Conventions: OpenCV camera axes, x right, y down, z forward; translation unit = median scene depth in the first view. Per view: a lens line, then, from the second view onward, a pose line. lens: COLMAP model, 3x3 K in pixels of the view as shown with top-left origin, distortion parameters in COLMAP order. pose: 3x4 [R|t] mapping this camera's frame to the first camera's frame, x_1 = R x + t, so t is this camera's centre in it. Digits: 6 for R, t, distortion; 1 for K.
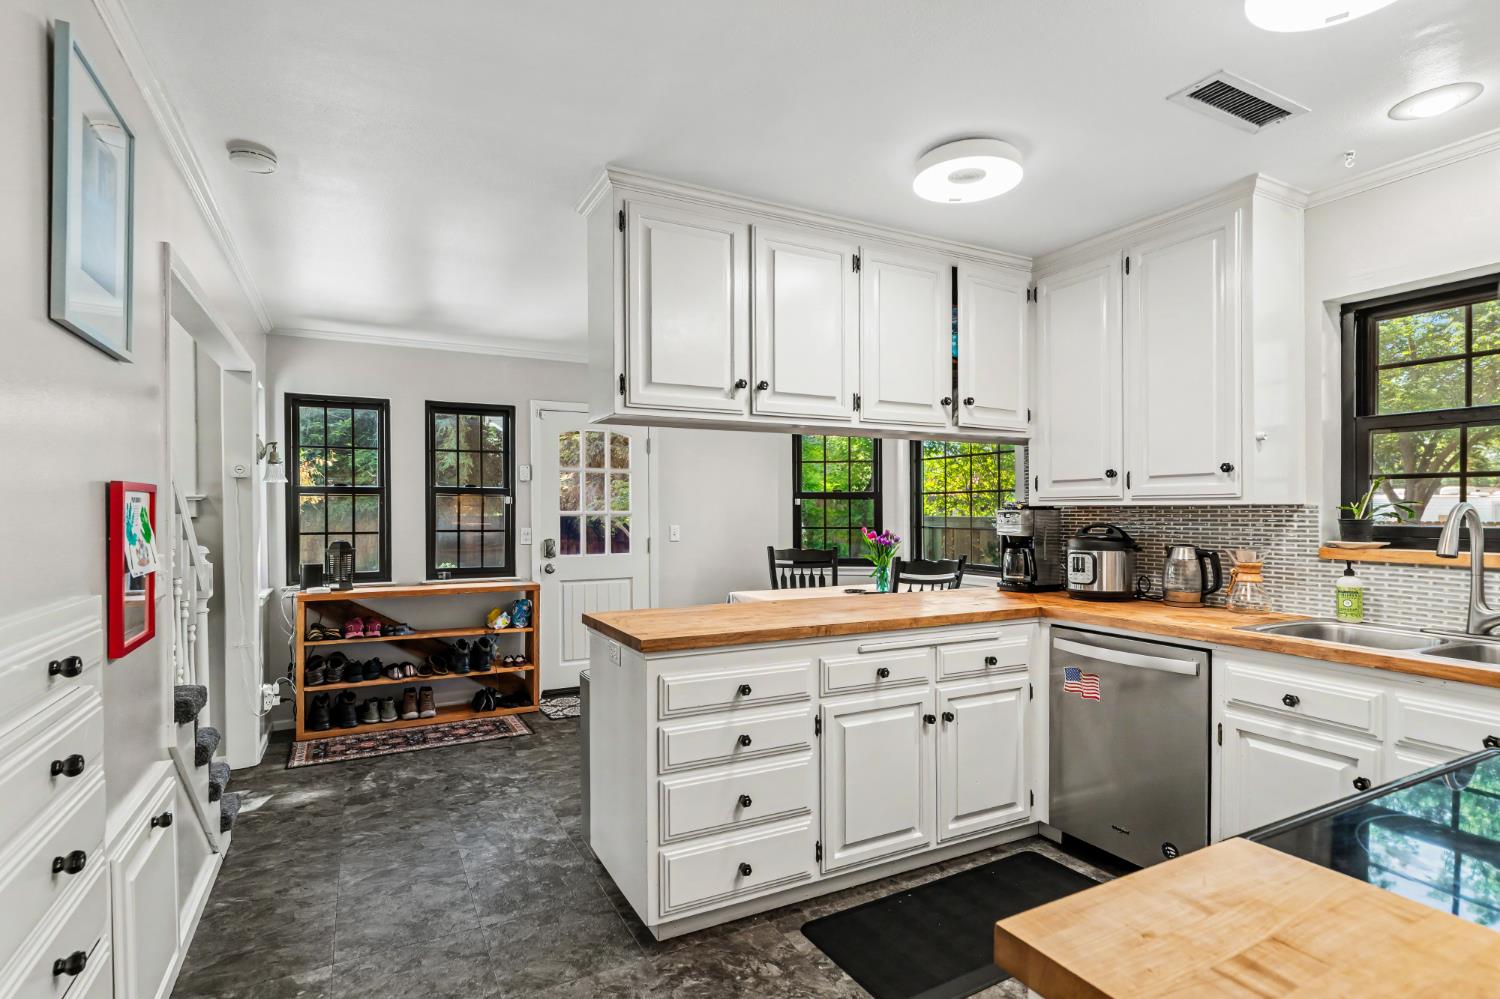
lens RADIAL K [[749.8, 0, 758.3], [0, 749.8, 515.0], [0, 0, 1]] dist [-0.015924, 0.000296]
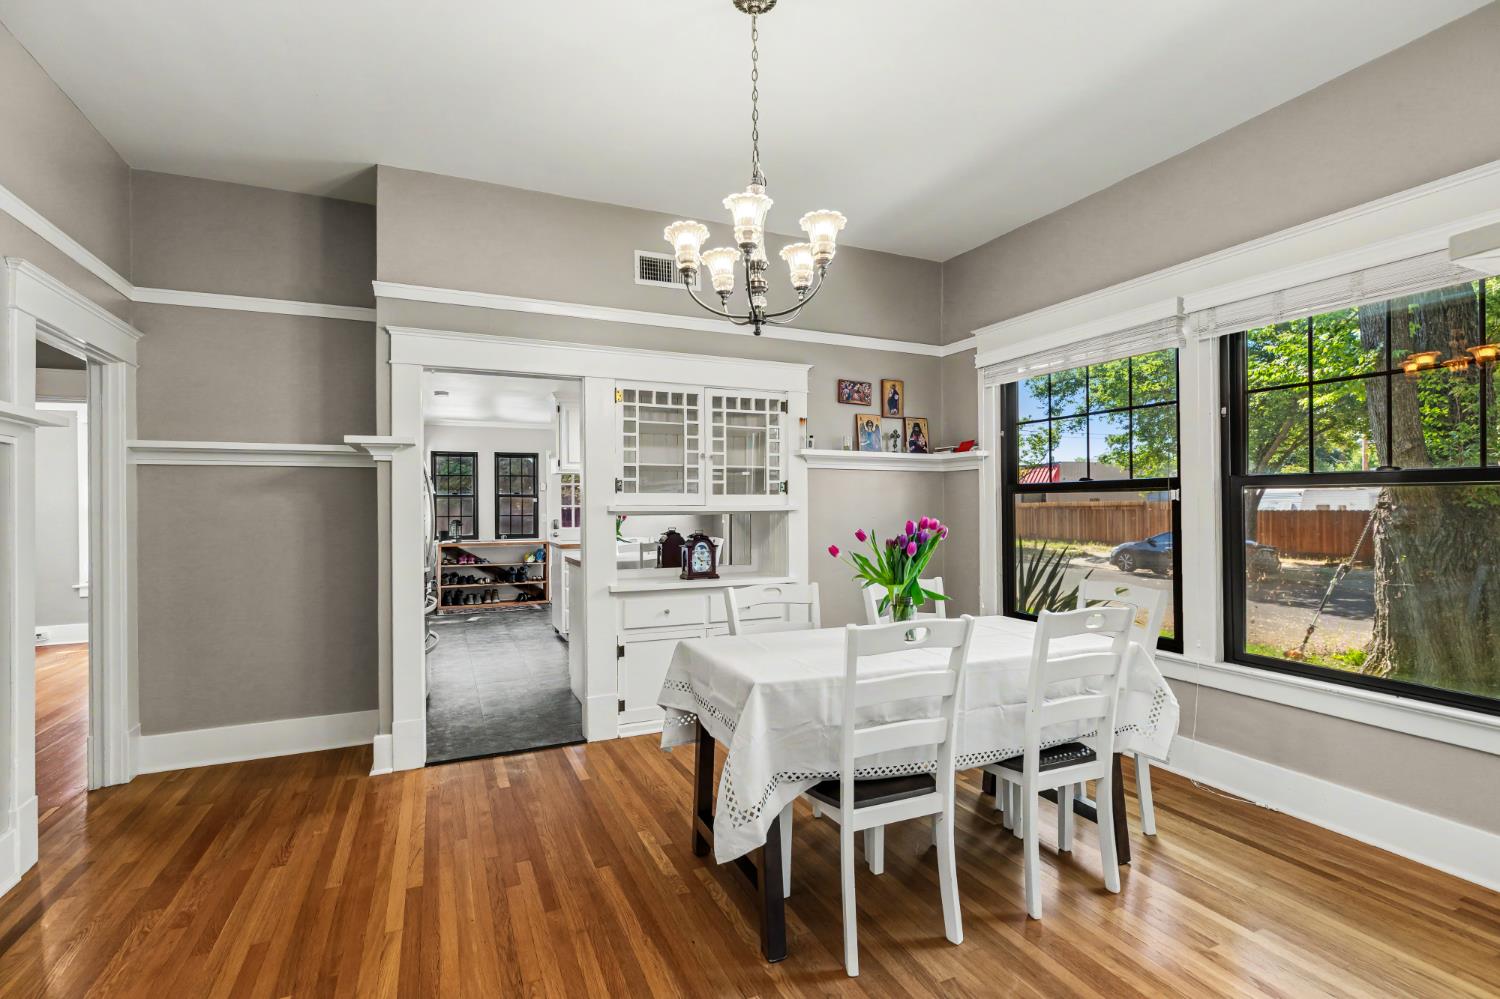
lens RADIAL K [[702.4, 0, 750.0], [0, 702.4, 506.1], [0, 0, 1]] dist [-0.002195, 0.000027]
pose [[0.997480, -0.001788, -0.070932, 0.408438], [0.001718, 0.999998, -0.001054, -0.001239], [0.070933, 0.000930, 0.997481, -0.913095]]
